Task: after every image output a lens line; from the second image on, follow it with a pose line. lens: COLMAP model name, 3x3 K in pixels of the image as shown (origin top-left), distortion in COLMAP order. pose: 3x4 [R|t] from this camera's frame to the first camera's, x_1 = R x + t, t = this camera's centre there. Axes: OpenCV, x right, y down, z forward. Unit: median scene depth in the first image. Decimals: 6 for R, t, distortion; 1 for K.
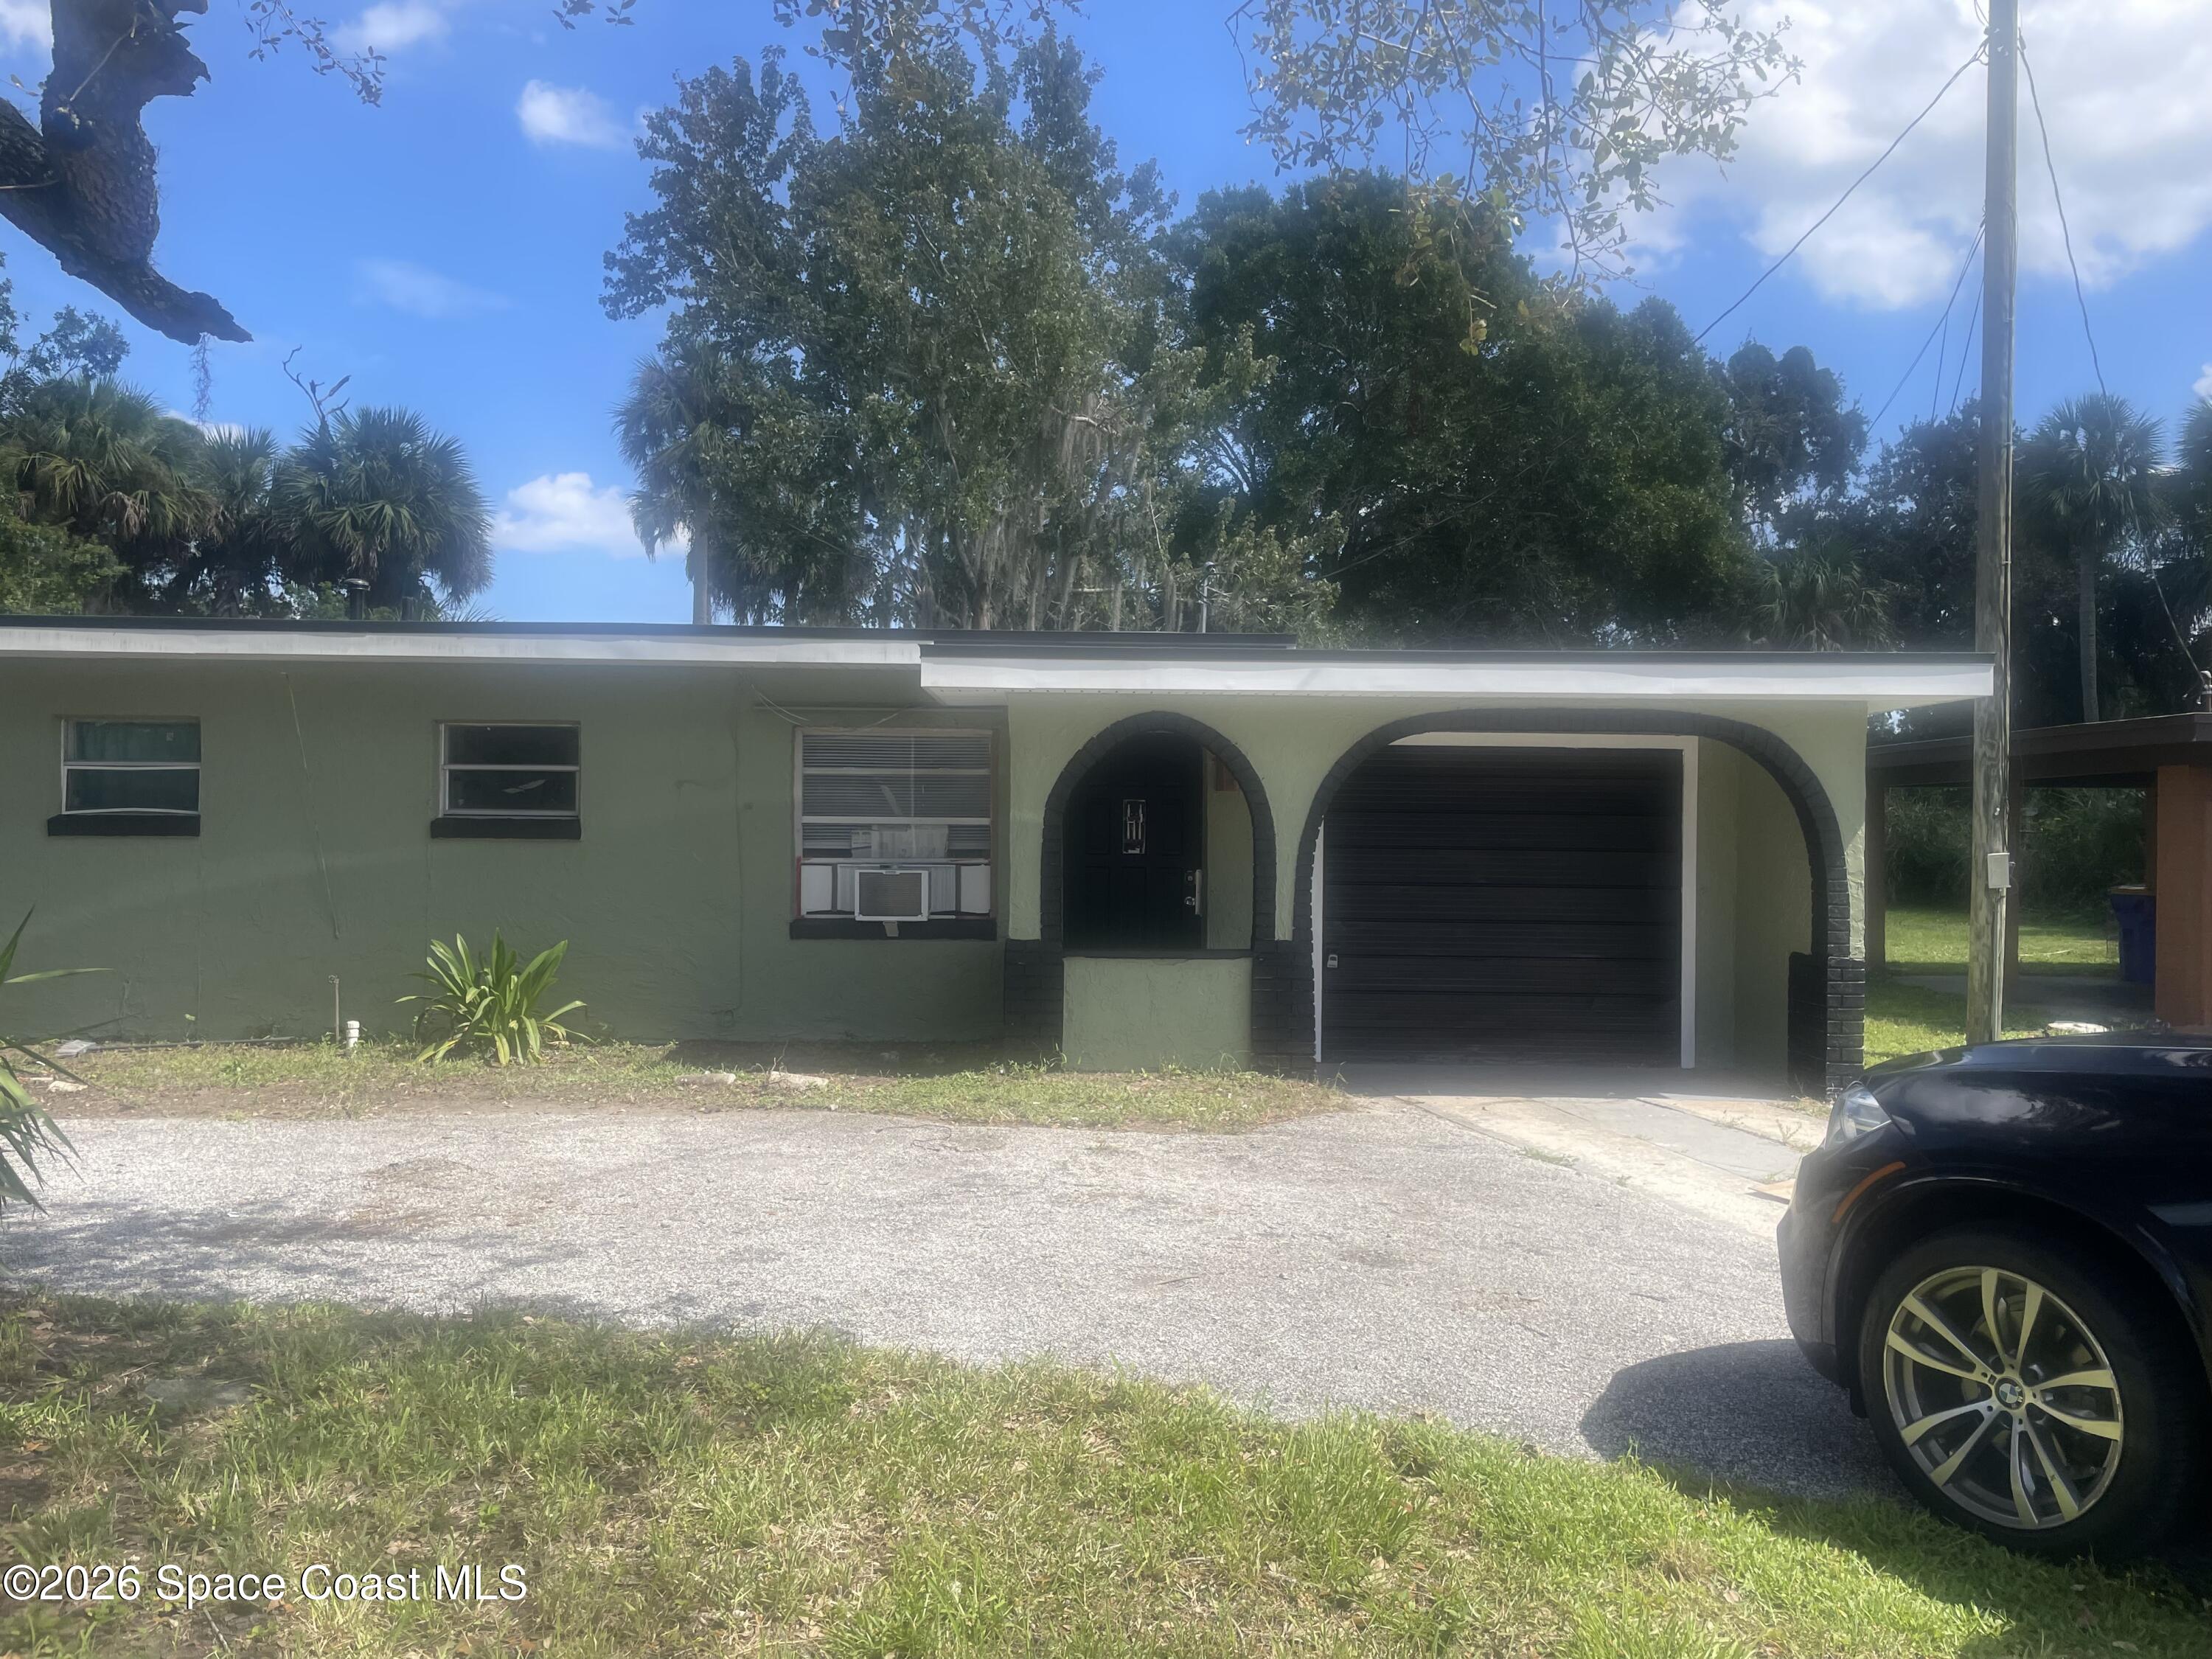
lens RADIAL K [[1724.1, 0, 1117.1], [0, 1724.1, 835.4], [0, 0, 1]] dist [0.126384, -0.153293]
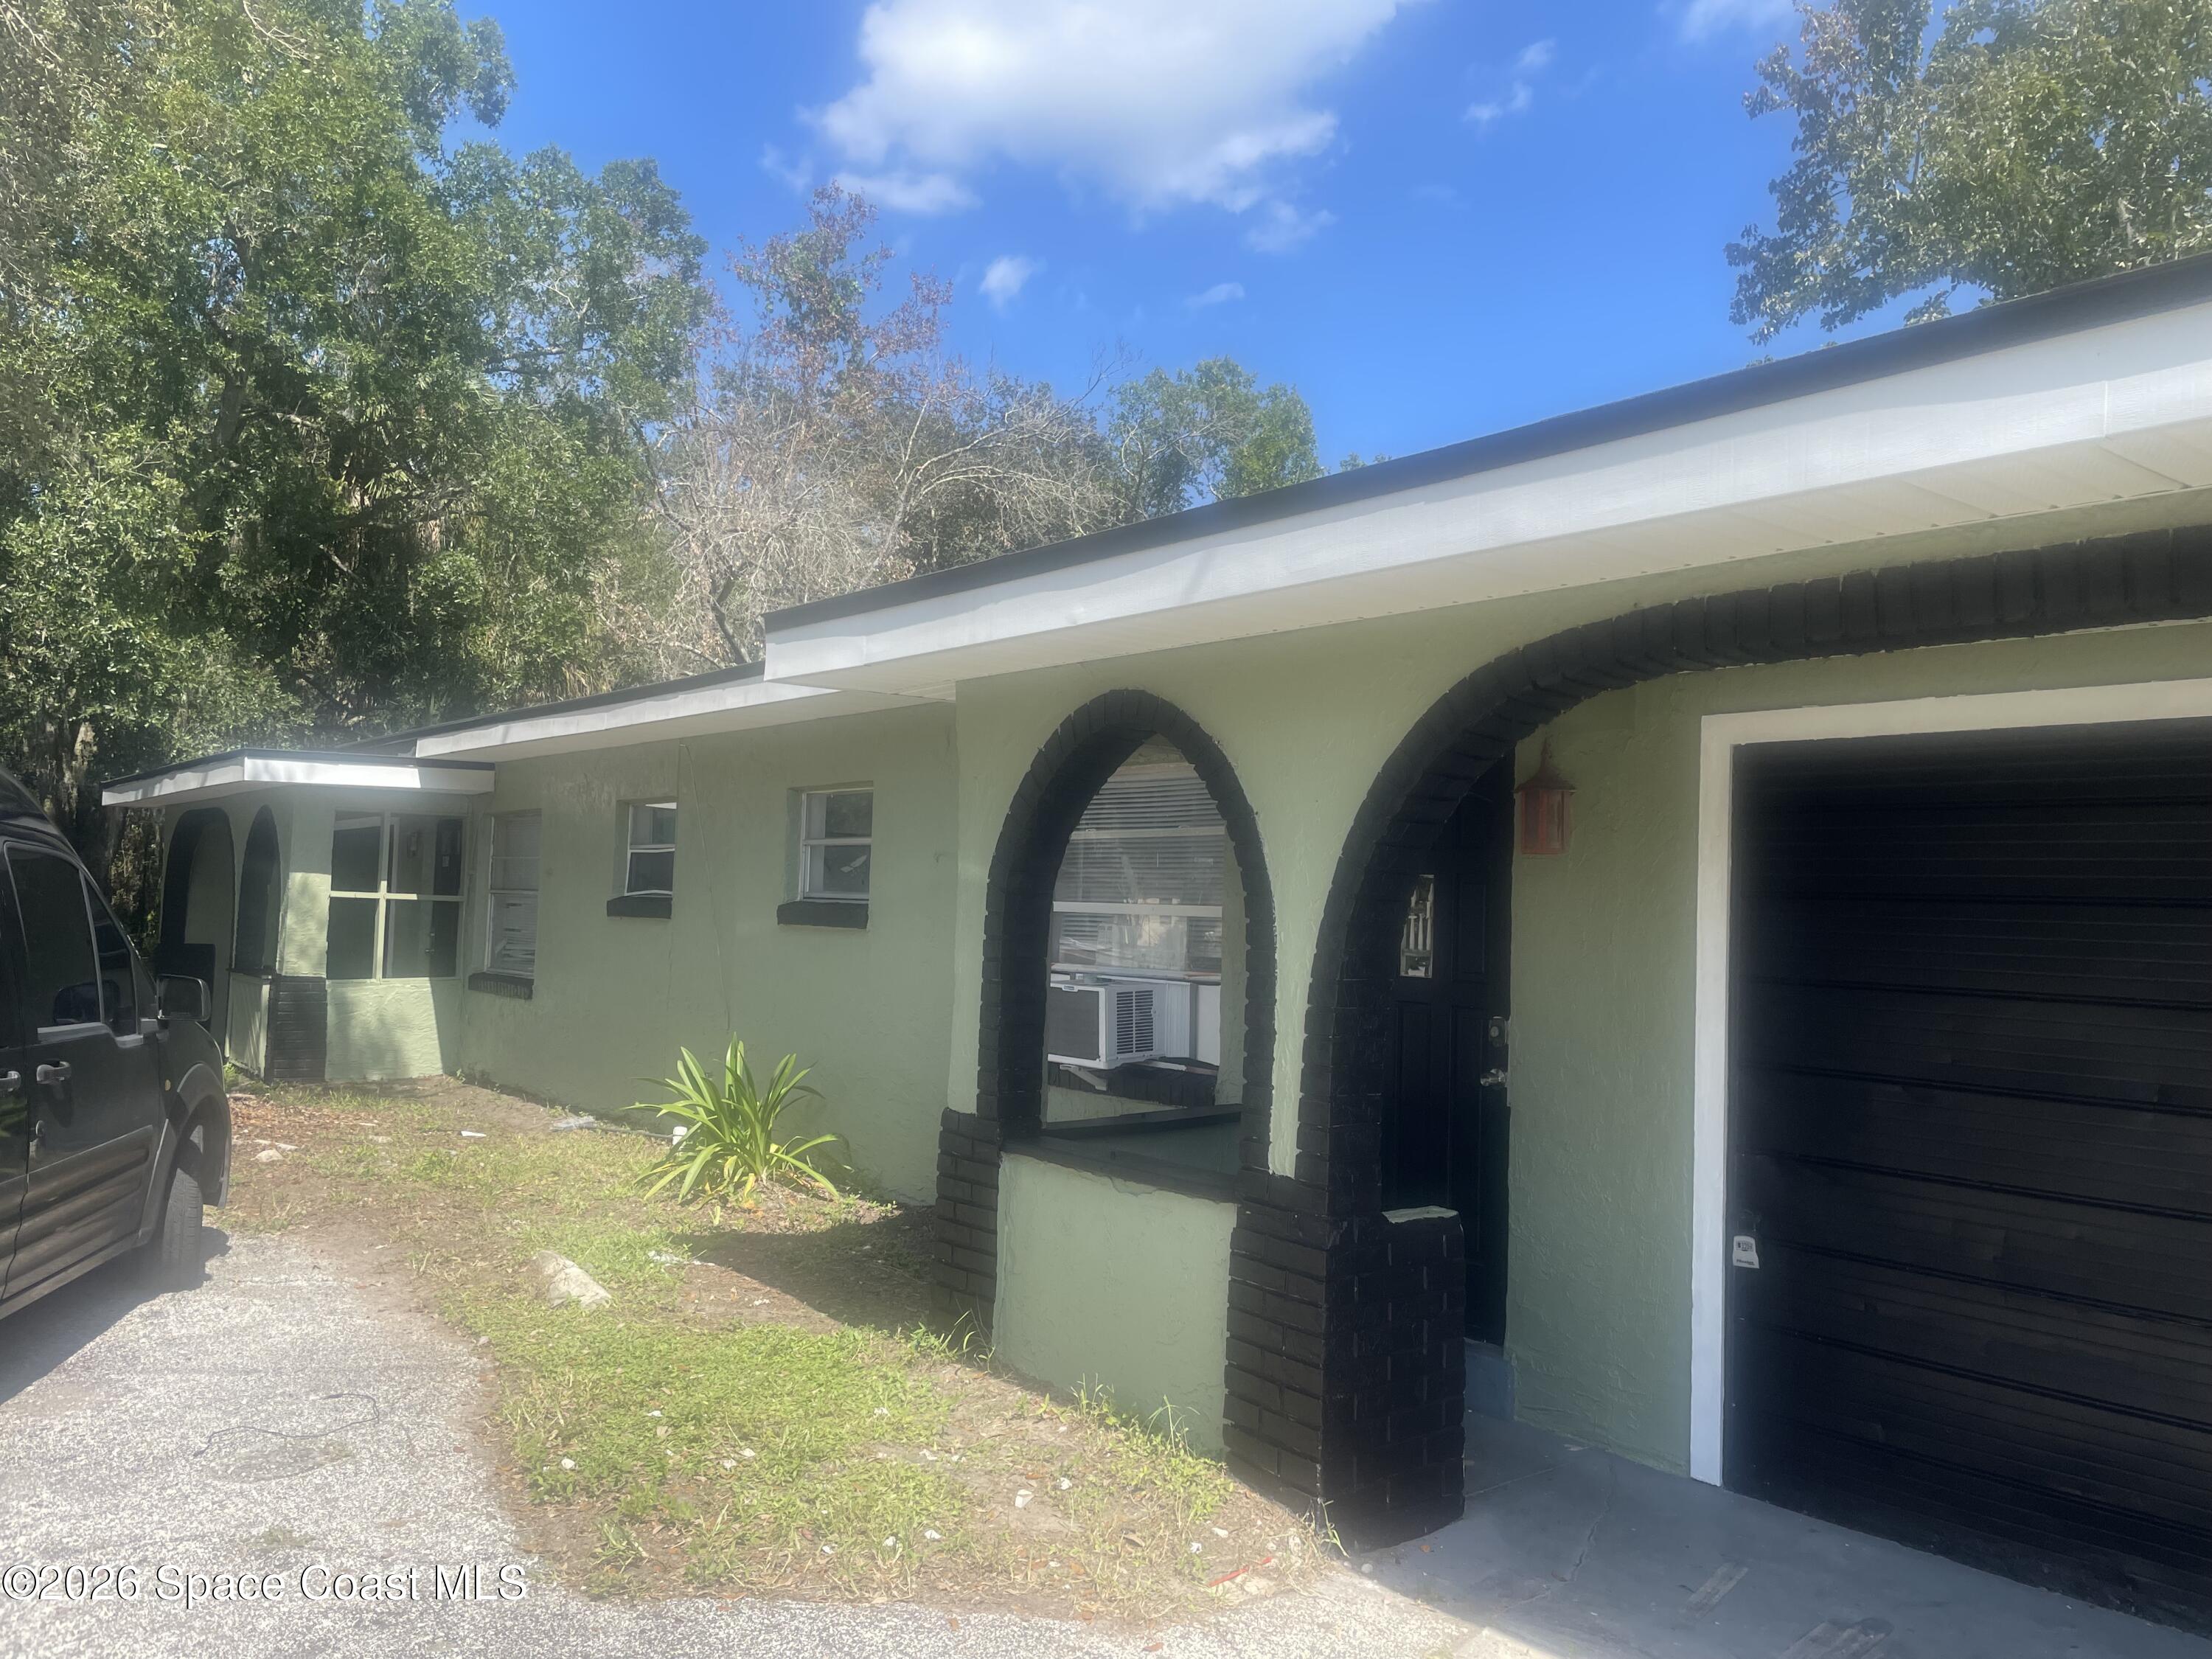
lens RADIAL K [[1693.8, 0, 1103.0], [0, 1693.8, 850.3], [0, 0, 1]] dist [0.092442, -0.126862]
pose [[0.602424, -0.018042, -0.797973, 0.413734], [-0.030803, 0.998474, -0.045830, -0.001279], [0.797582, 0.052189, 0.600949, 0.689580]]
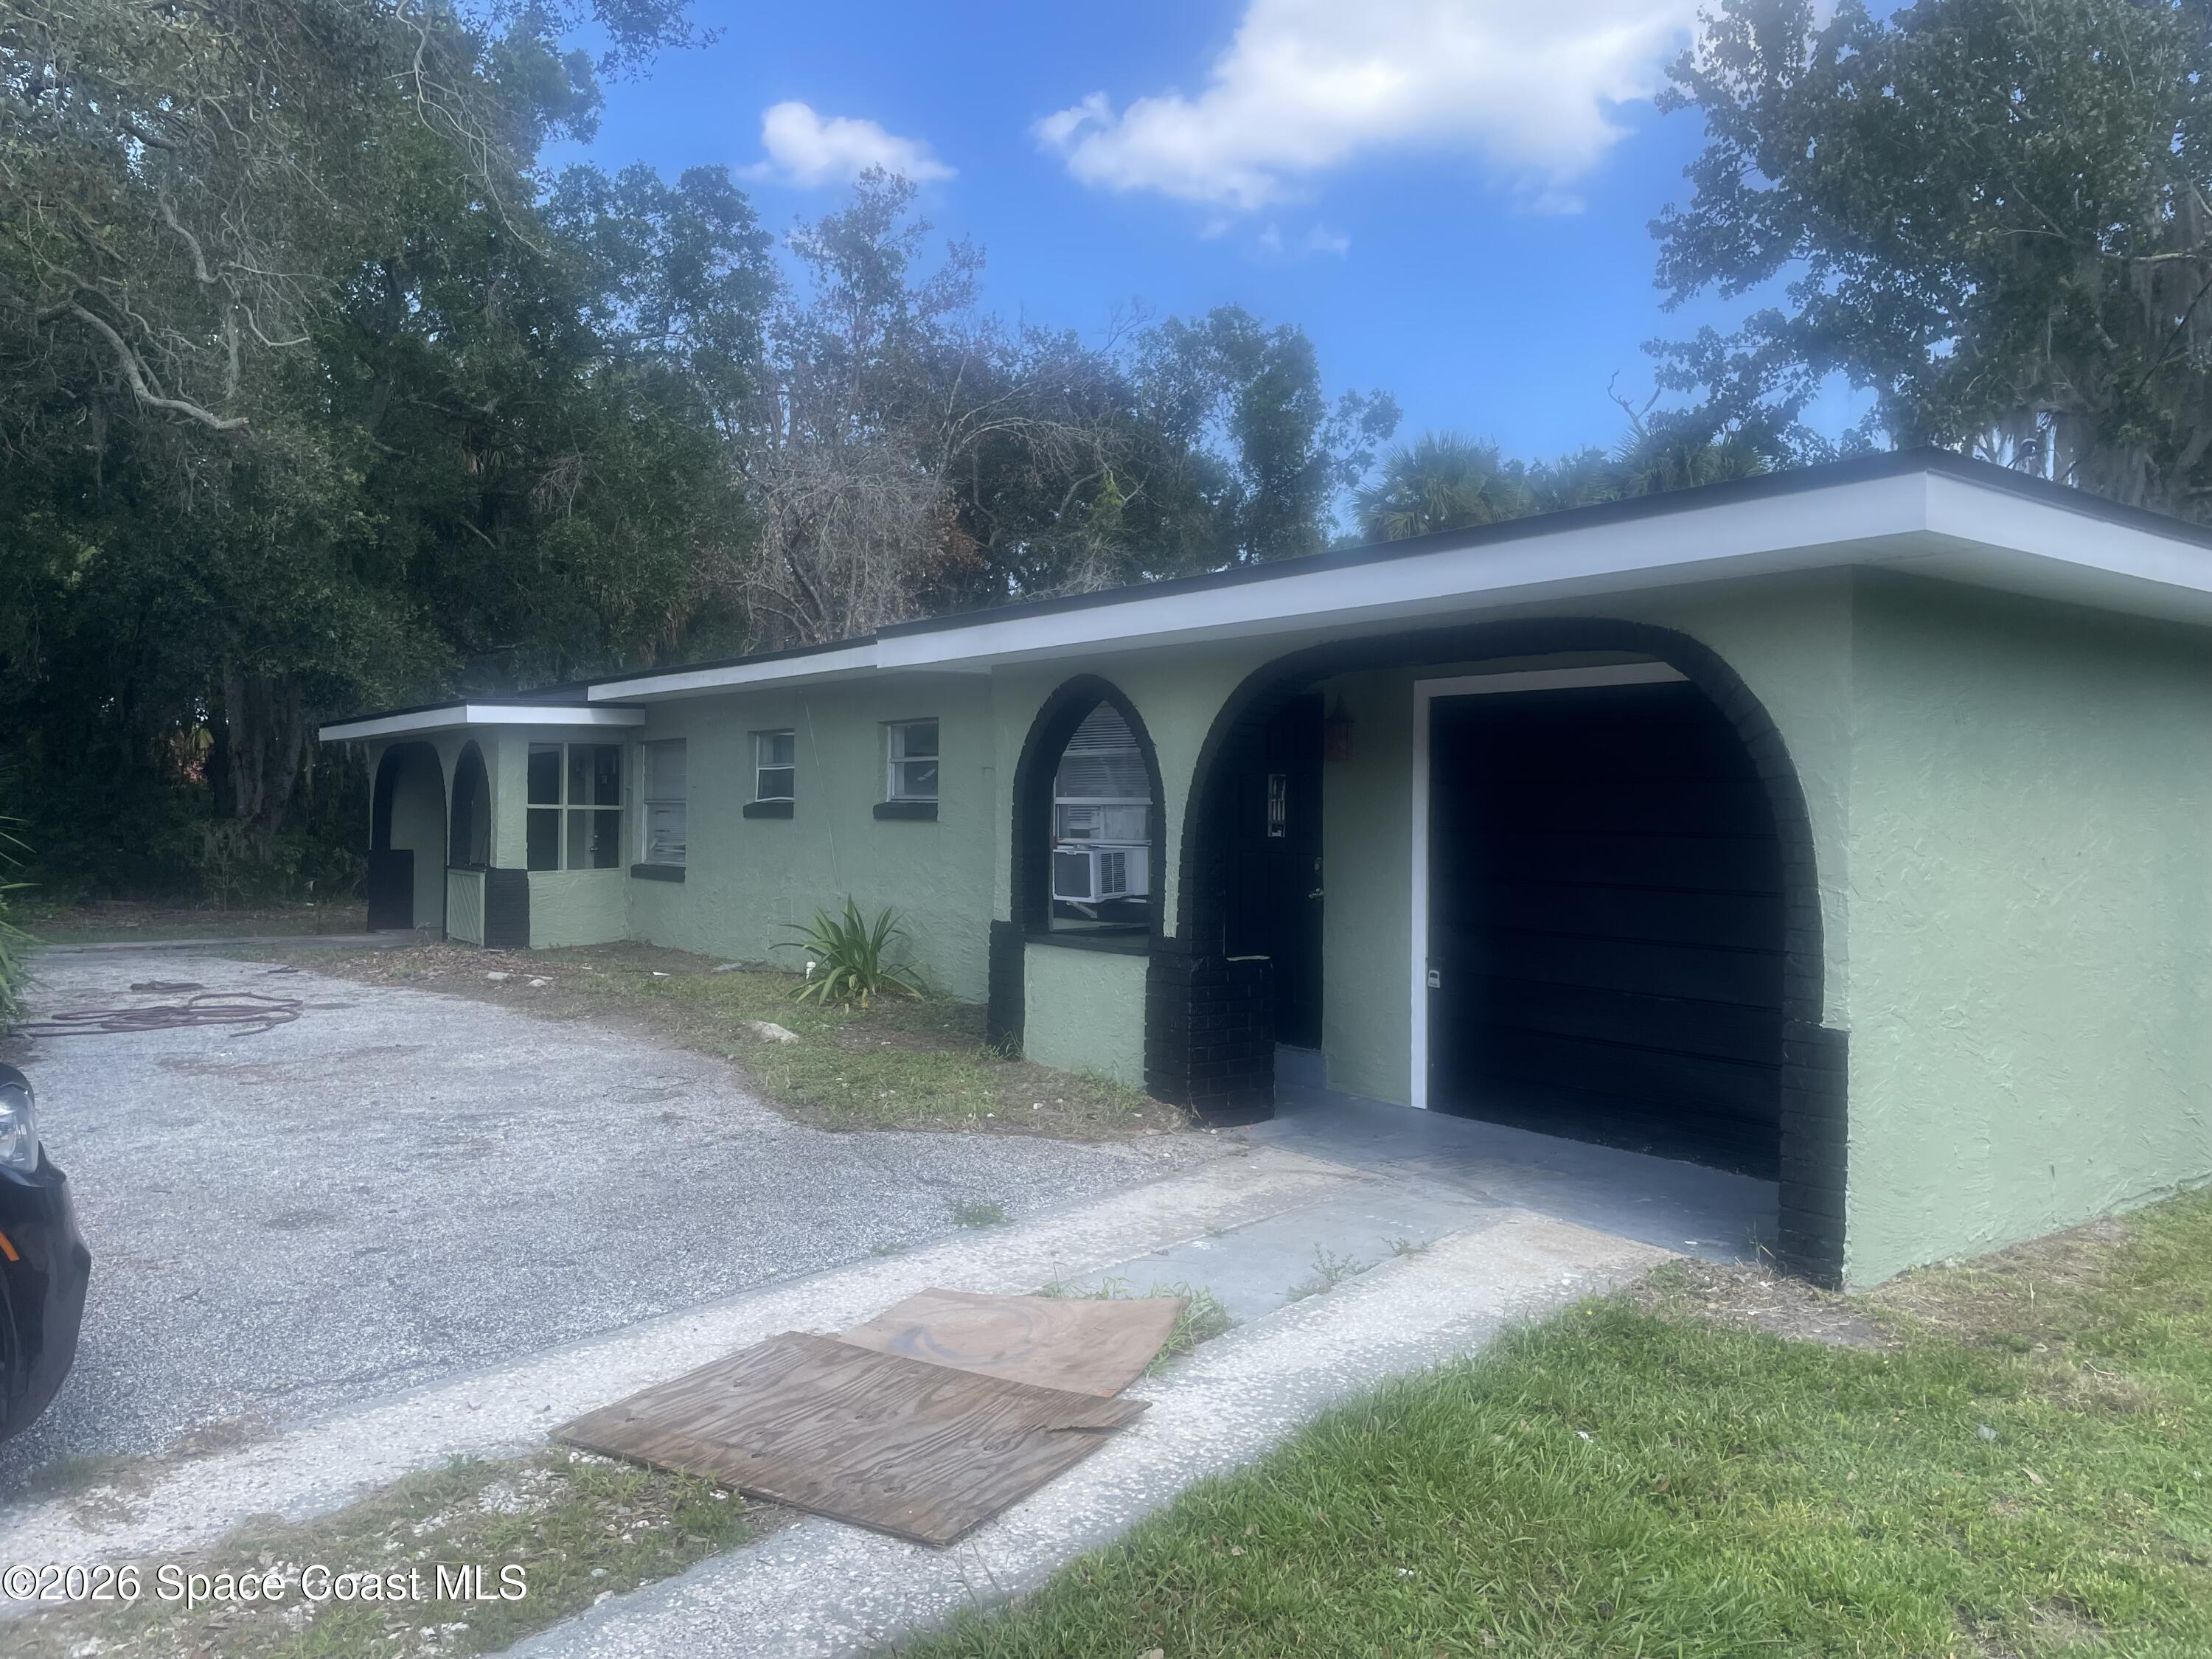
lens RADIAL K [[1693.8, 0, 1103.0], [0, 1693.8, 850.3], [0, 0, 1]] dist [0.092442, -0.126862]
pose [[0.577535, 0.014127, -0.816244, 0.737135], [-0.006436, 0.999898, 0.012751, 0.008399], [0.816341, -0.002110, 0.577567, 0.495575]]
